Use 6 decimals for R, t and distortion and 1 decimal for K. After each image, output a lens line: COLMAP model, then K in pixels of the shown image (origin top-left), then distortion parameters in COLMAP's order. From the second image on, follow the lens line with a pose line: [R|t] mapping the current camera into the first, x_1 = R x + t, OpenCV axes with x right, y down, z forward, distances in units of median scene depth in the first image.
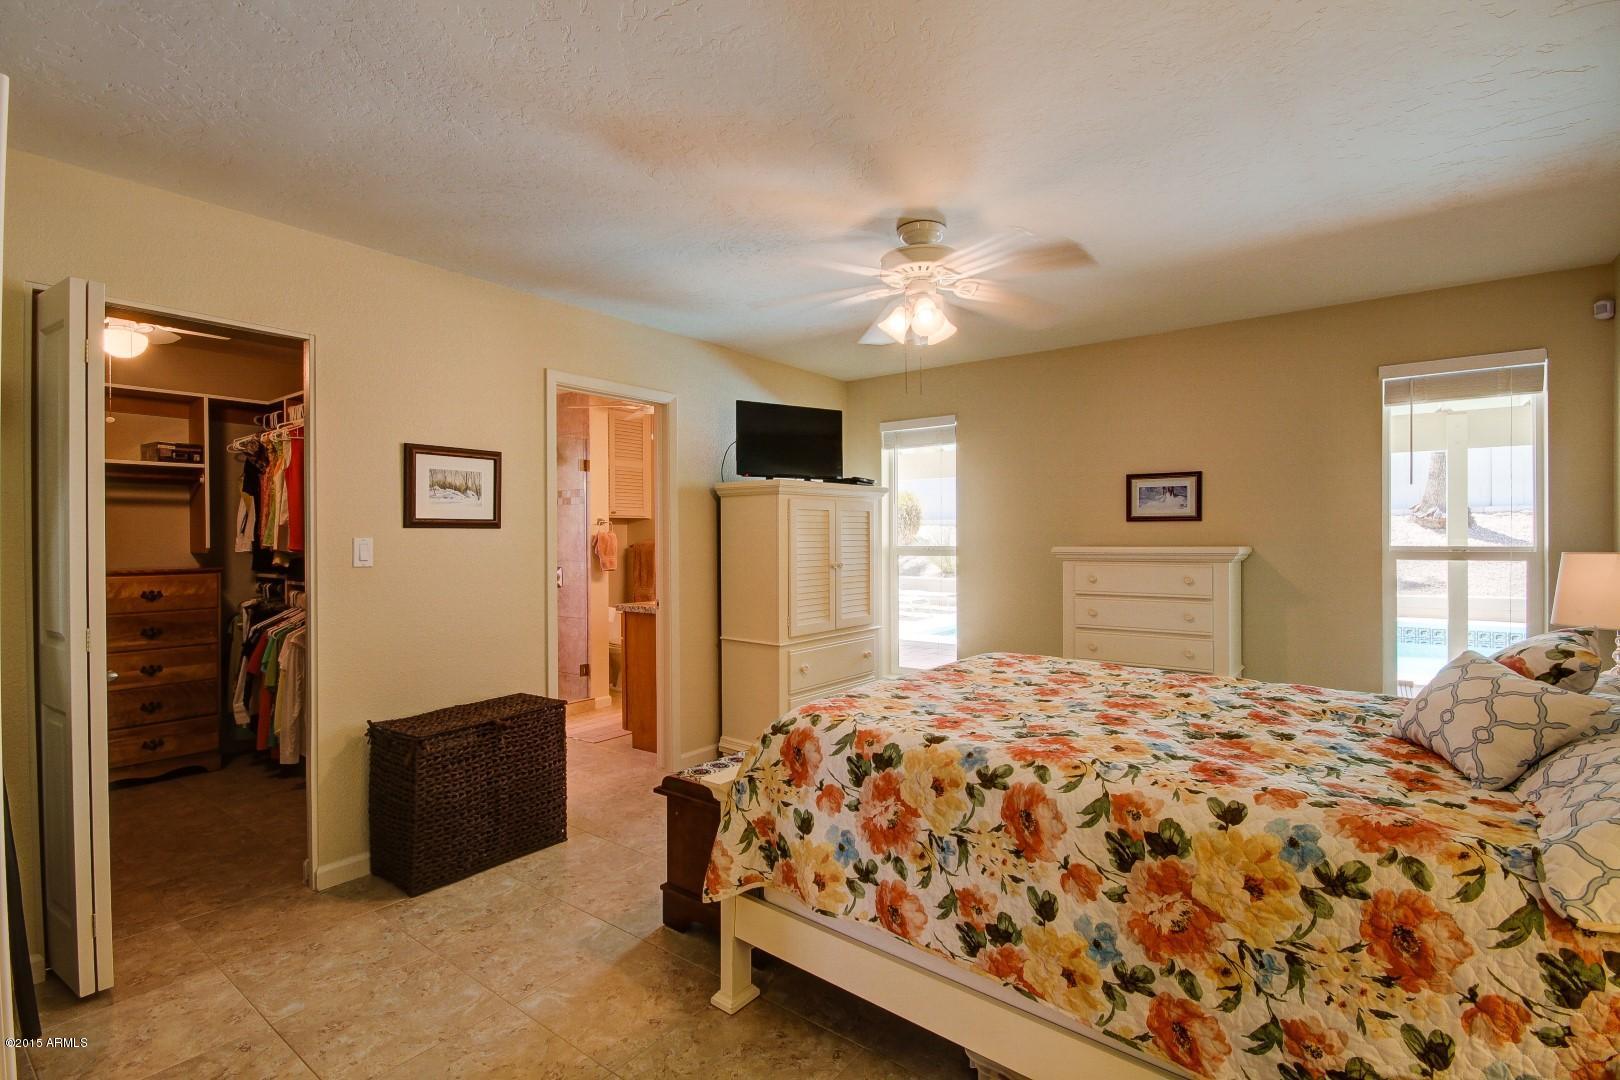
lens RADIAL K [[747.9, 0, 812.3], [0, 747.9, 540.9], [0, 0, 1]] dist [-0.004362, -0.000926]
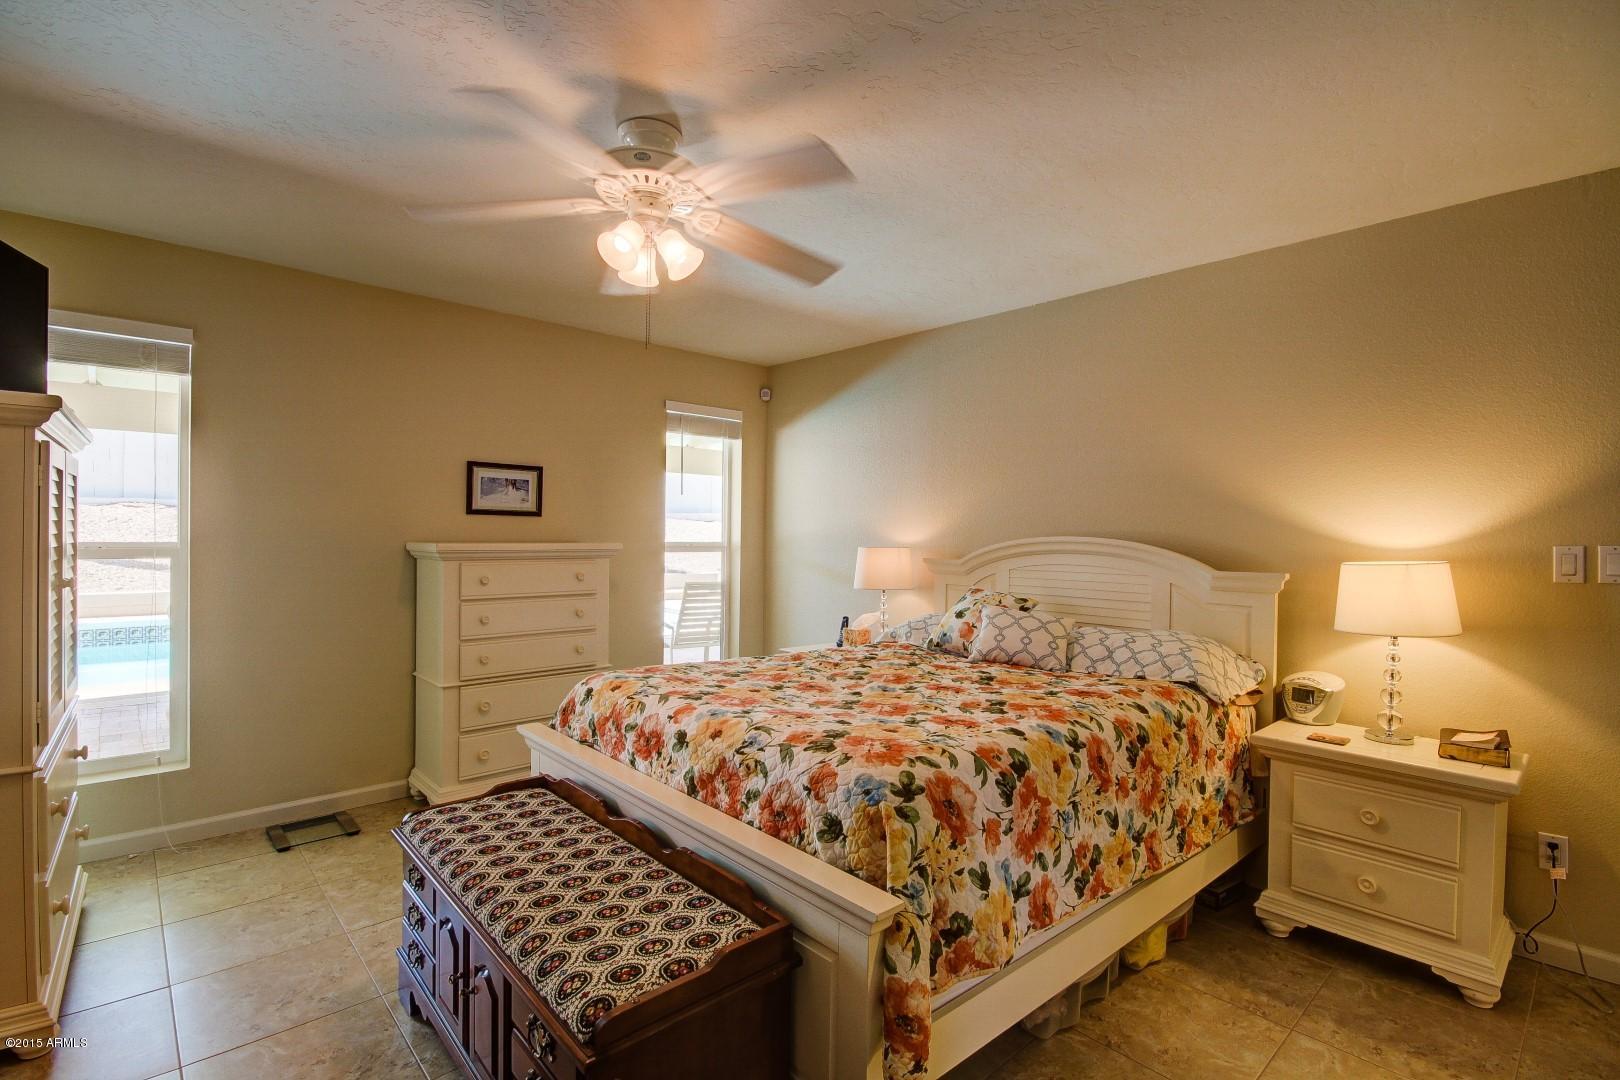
lens RADIAL K [[747.9, 0, 814.0], [0, 747.9, 545.4], [0, 0, 1]] dist [-0.004362, -0.000926]
pose [[0.173528, -0.006835, 0.984805, -0.885190], [-0.008733, 0.999926, 0.008478, -0.001302], [-0.984790, -0.010072, 0.173455, 1.069388]]
